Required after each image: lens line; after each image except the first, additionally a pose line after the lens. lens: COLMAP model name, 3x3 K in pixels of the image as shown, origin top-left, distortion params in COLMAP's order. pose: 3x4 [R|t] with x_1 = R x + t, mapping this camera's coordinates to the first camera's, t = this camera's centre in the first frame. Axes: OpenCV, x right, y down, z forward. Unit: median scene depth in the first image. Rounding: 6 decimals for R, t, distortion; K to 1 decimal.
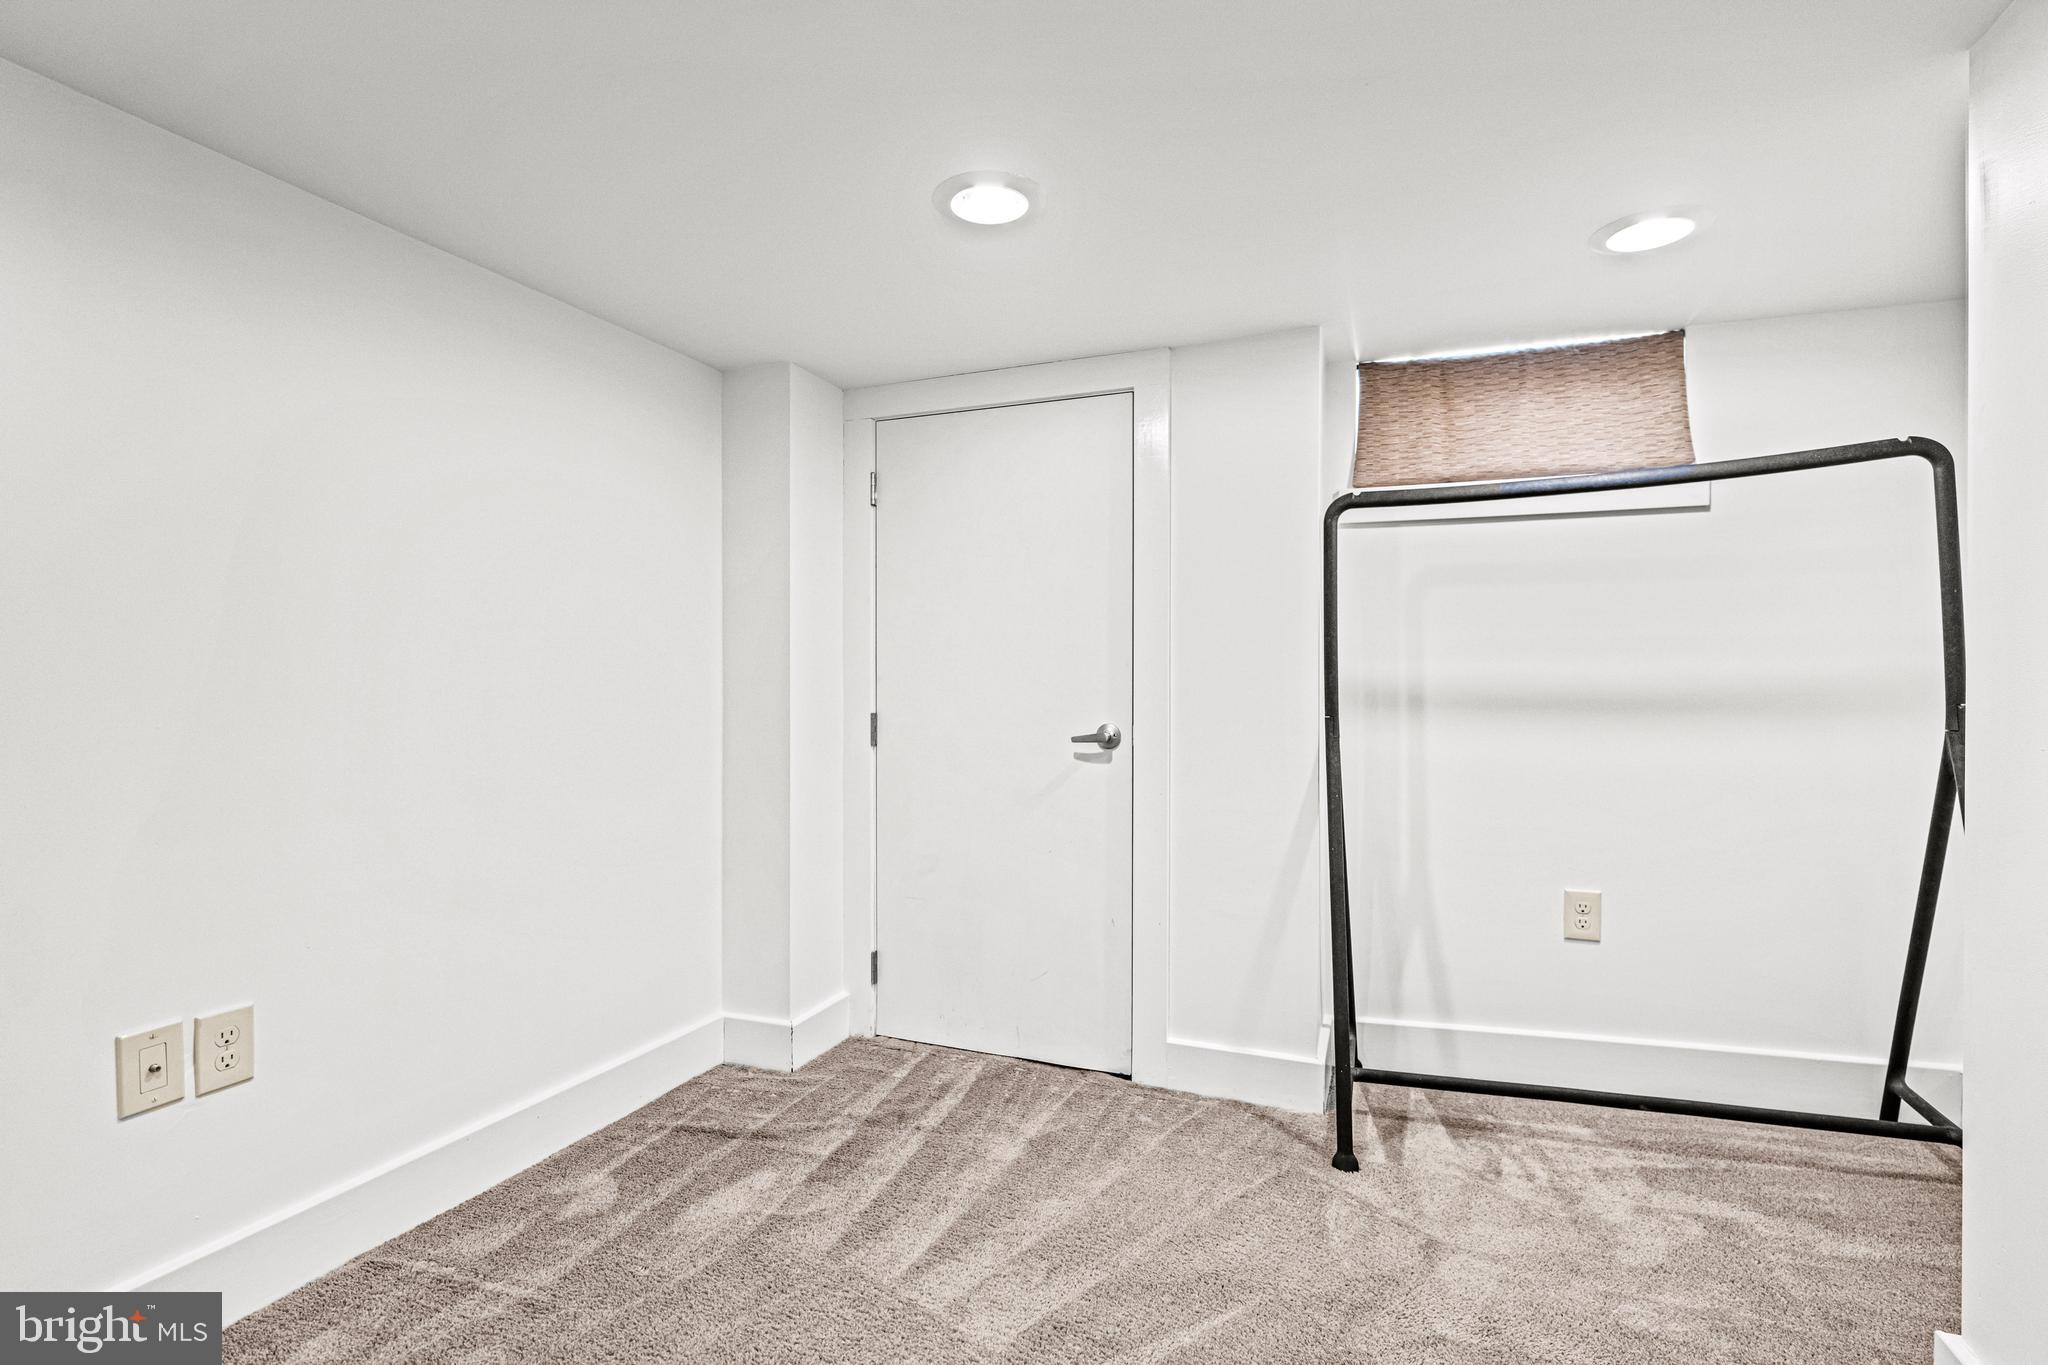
lens RADIAL K [[963.2, 0, 1023.4], [0, 963.2, 676.3], [0, 0, 1]] dist [0.005568, -0.000330]
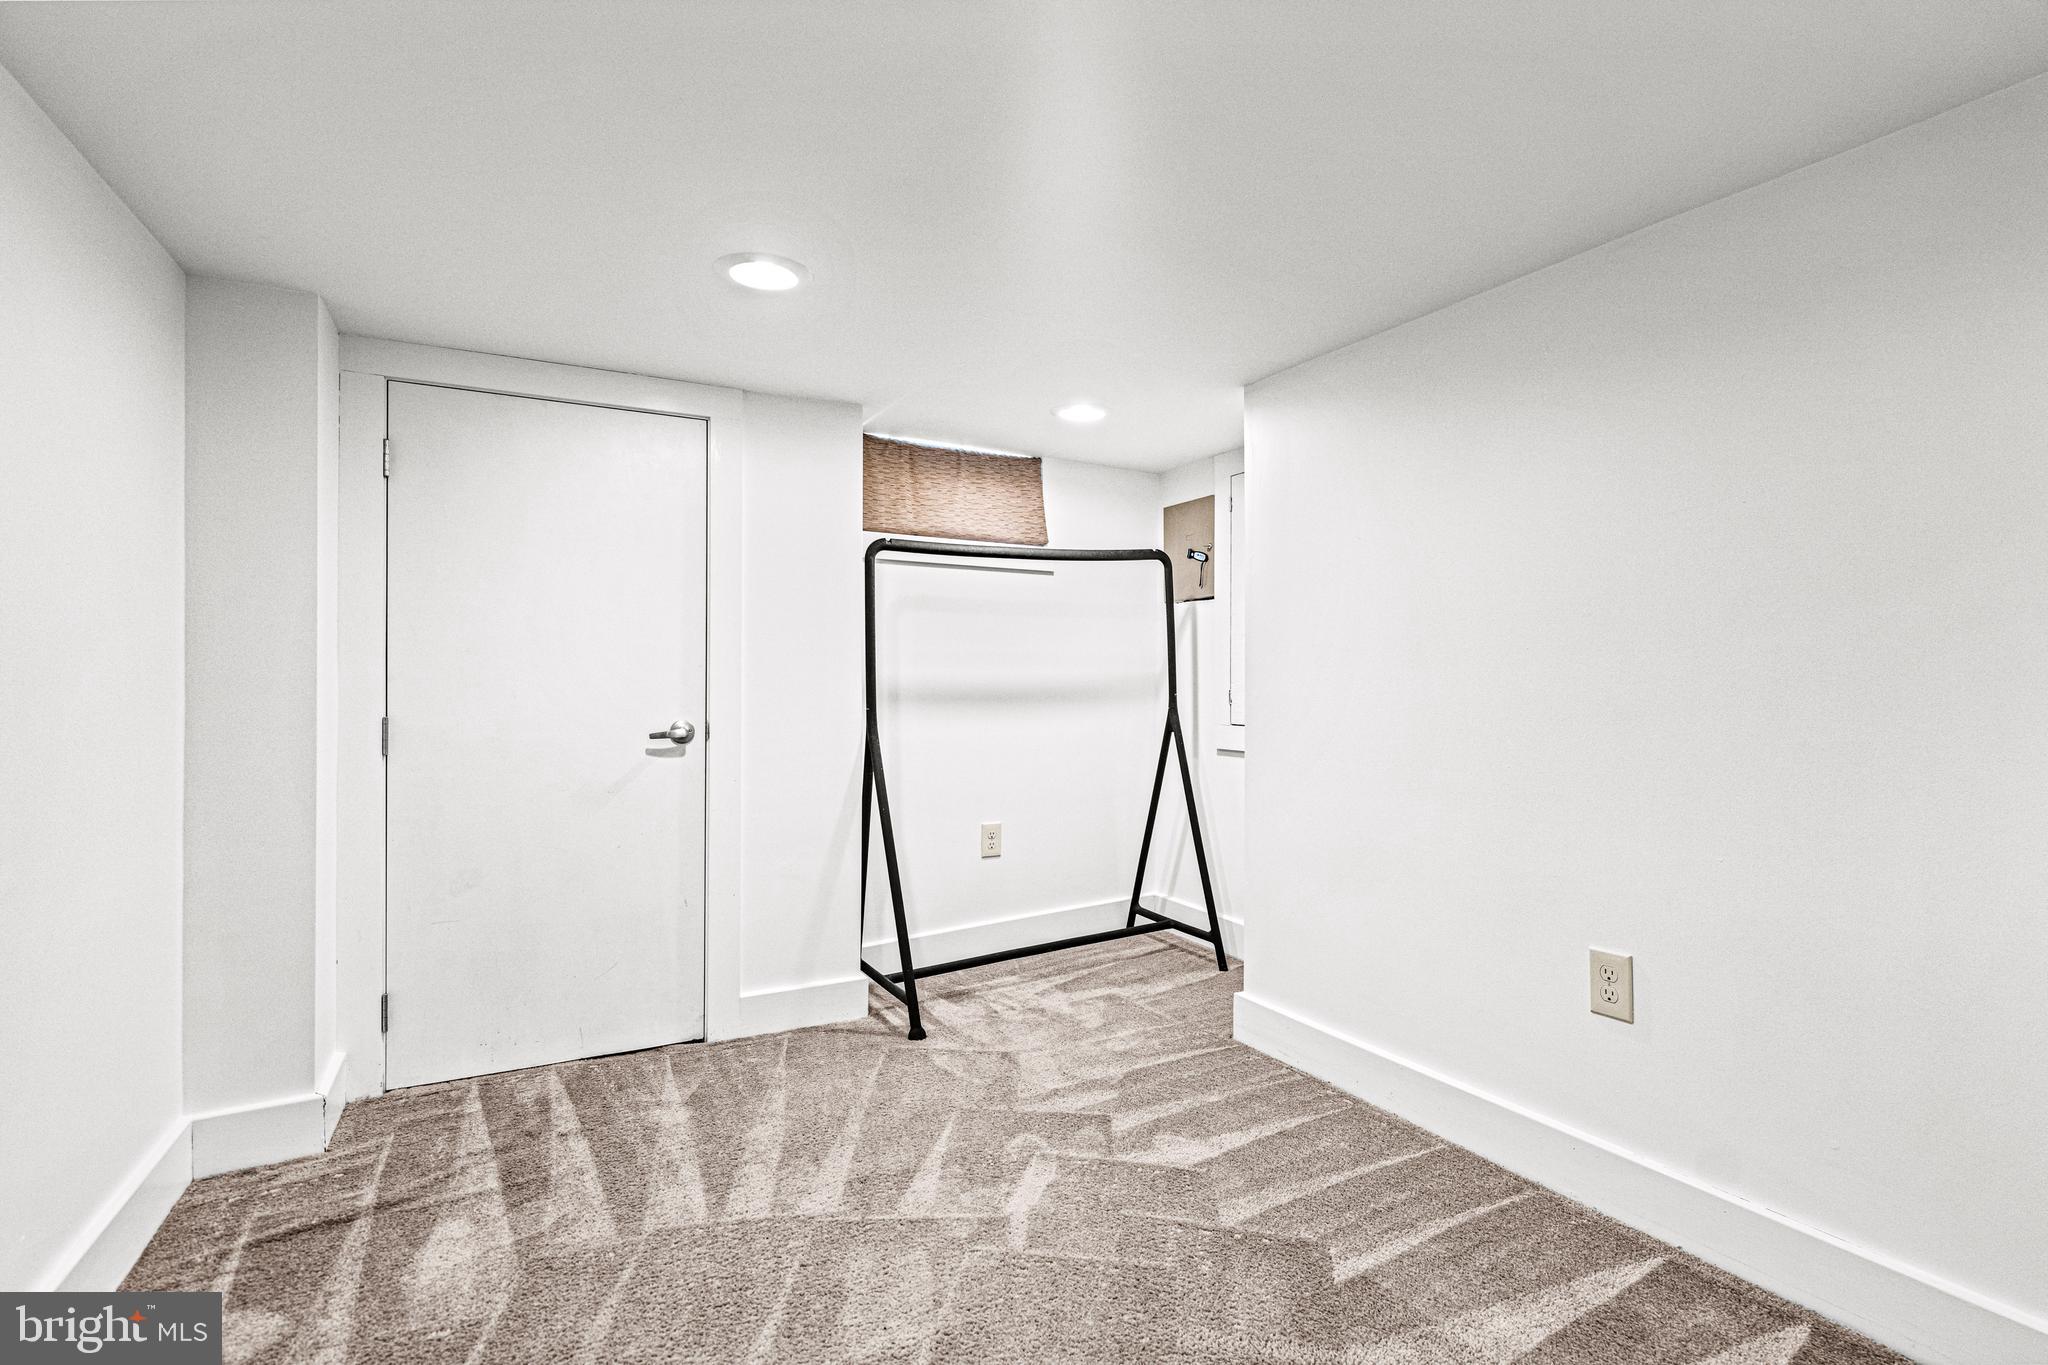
lens RADIAL K [[963.2, 0, 1033.7], [0, 963.2, 677.0], [0, 0, 1]] dist [0.005568, -0.000330]
pose [[0.645387, 0.005261, 0.763838, -0.521668], [-0.000824, 0.999980, -0.006191, 0.007369], [-0.763856, 0.003367, 0.645378, -0.002494]]
